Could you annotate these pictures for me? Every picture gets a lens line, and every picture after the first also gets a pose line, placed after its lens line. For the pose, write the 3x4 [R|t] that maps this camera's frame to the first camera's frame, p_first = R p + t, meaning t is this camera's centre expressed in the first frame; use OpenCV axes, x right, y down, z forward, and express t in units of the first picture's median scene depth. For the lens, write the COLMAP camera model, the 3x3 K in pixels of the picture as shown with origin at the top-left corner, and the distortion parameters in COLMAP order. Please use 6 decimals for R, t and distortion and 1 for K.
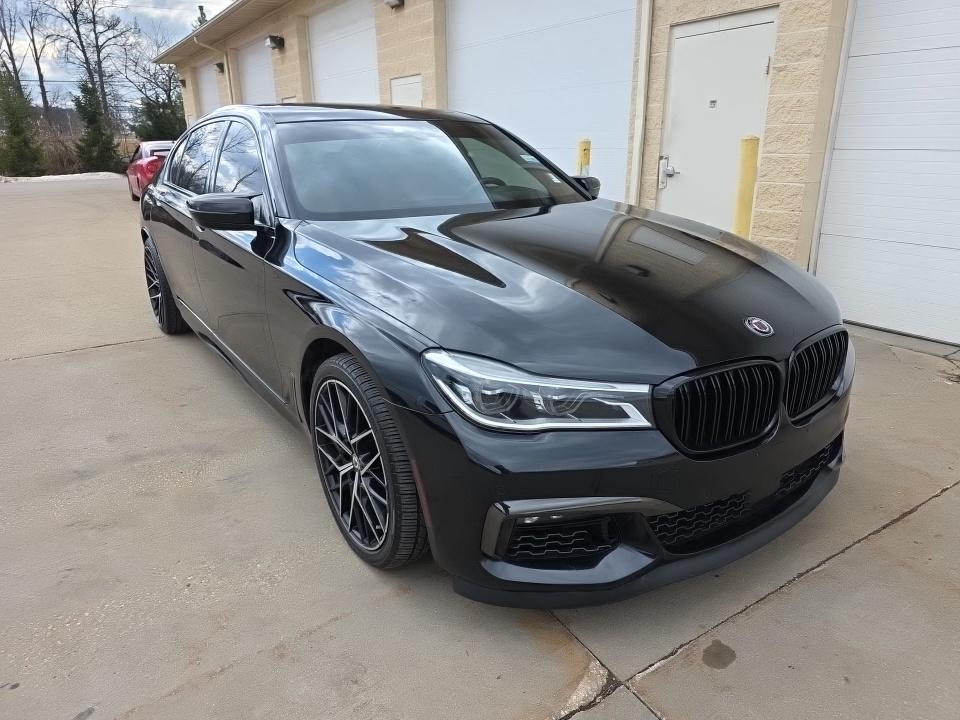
lens RADIAL K [[621.4, 0, 480.0], [0, 621.4, 373.0], [0, 0, 1]] dist [-0.000720, -0.005321]
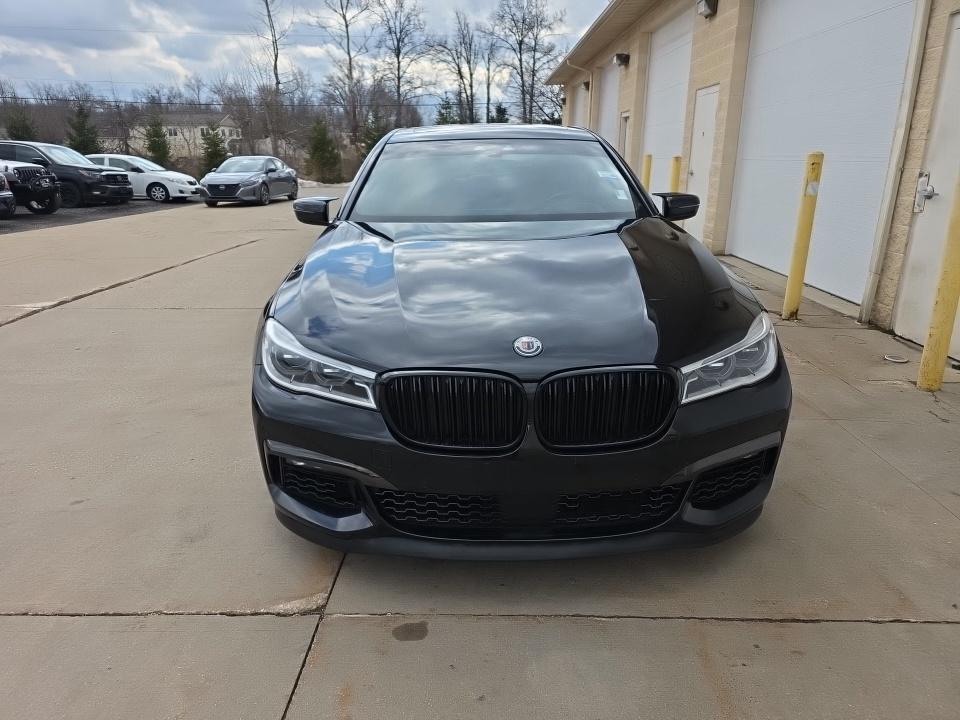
lens RADIAL K [[605.9, 0, 478.4], [0, 605.9, 386.1], [0, 0, 1]] dist [0.005770, -0.022953]
pose [[0.836478, 0.191538, -0.513437, 0.266343], [-0.185854, 0.980555, 0.063007, -0.016477], [0.515522, 0.042721, 0.855811, 0.035826]]
